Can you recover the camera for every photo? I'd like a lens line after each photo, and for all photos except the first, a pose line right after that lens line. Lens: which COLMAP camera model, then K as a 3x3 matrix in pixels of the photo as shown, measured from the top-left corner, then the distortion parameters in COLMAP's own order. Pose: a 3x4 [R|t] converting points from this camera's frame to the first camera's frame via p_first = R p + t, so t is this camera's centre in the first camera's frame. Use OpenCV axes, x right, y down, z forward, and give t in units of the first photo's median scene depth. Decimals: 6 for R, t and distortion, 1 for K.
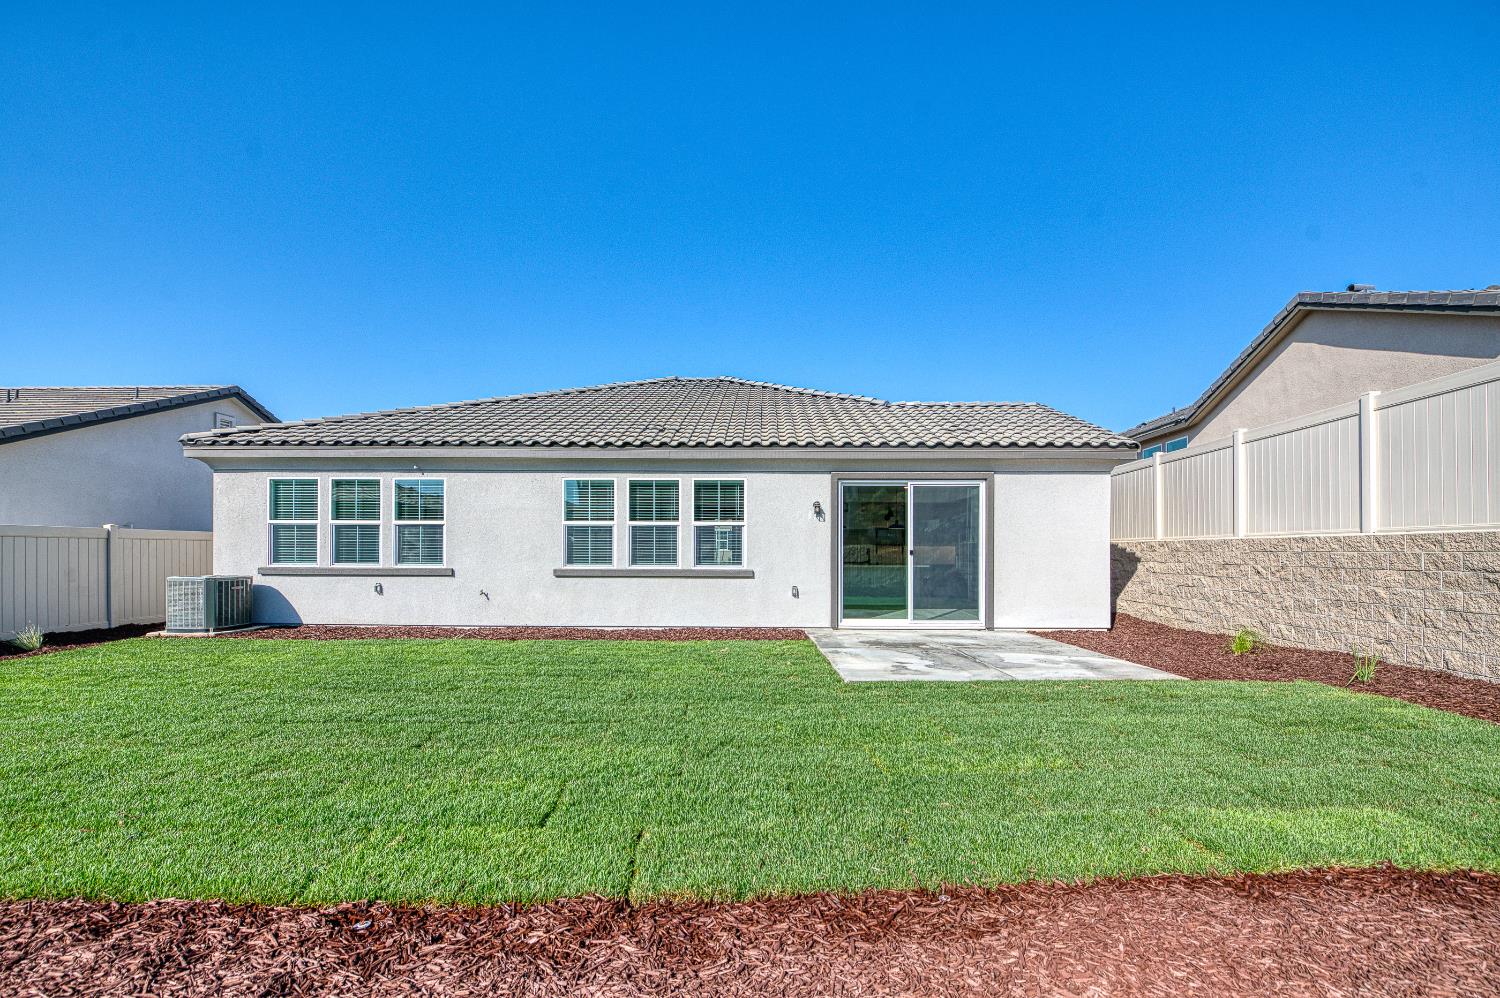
lens RADIAL K [[642.6, 0, 712.6], [0, 642.6, 536.5], [0, 0, 1]] dist [-0.030674, -0.000164]
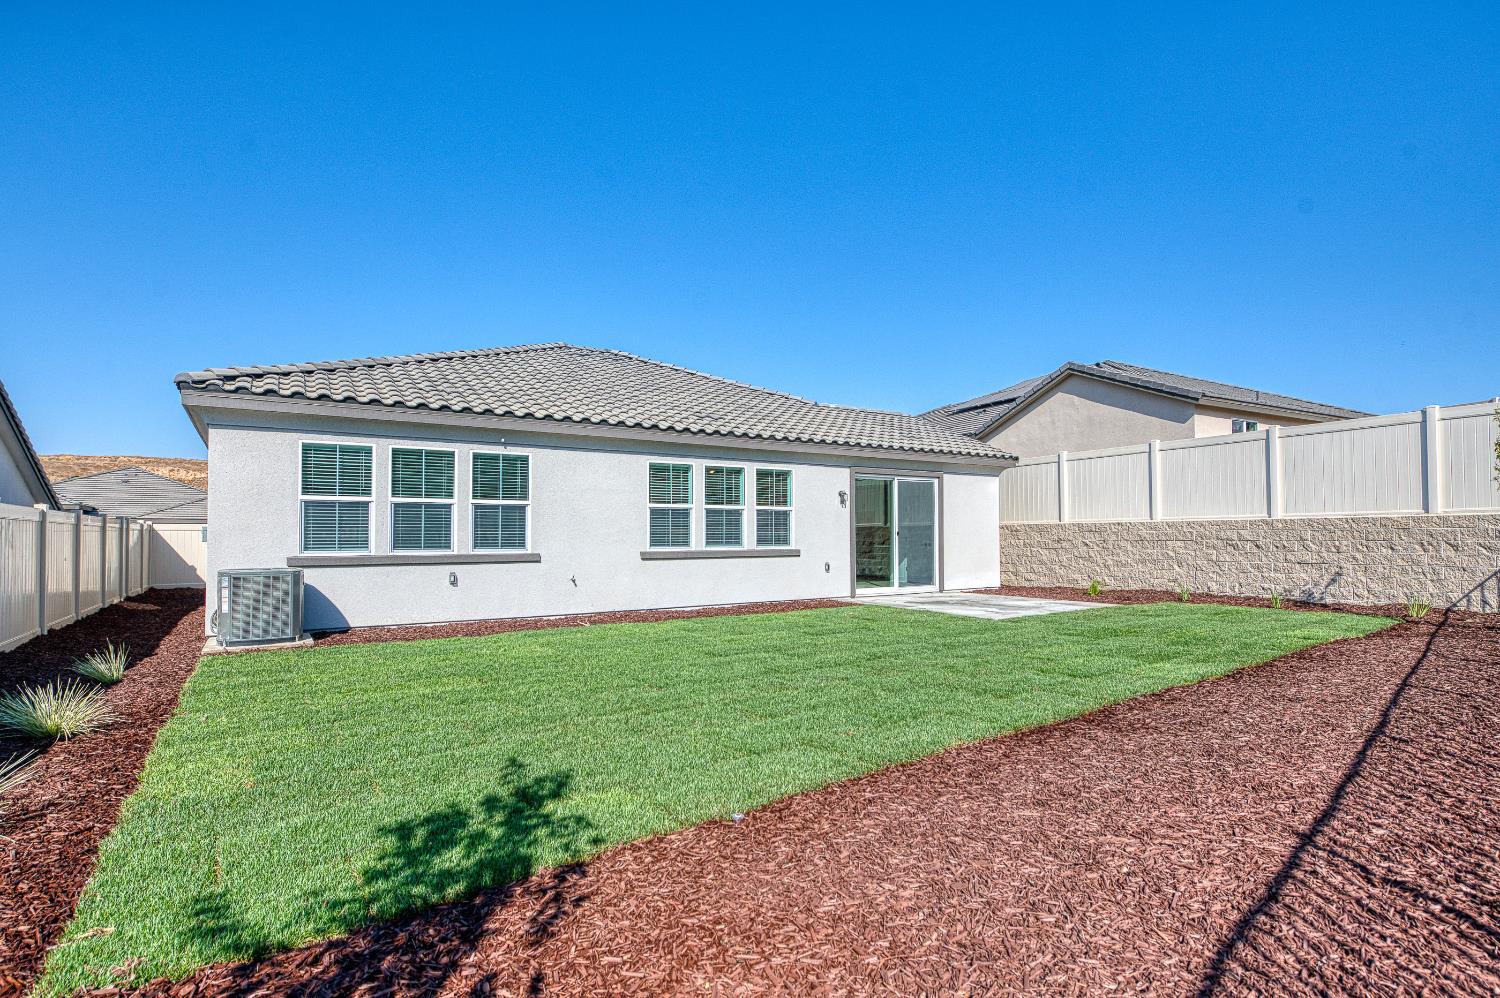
lens RADIAL K [[707.9, 0, 750.0], [0, 707.9, 499.0], [0, 0, 1]] dist [-0.049965, 0.000404]
pose [[0.837123, 0.020442, 0.546632, -0.699403], [-0.007124, 0.999624, -0.026472, -0.002985], [-0.546968, 0.018266, 0.836954, -0.007207]]
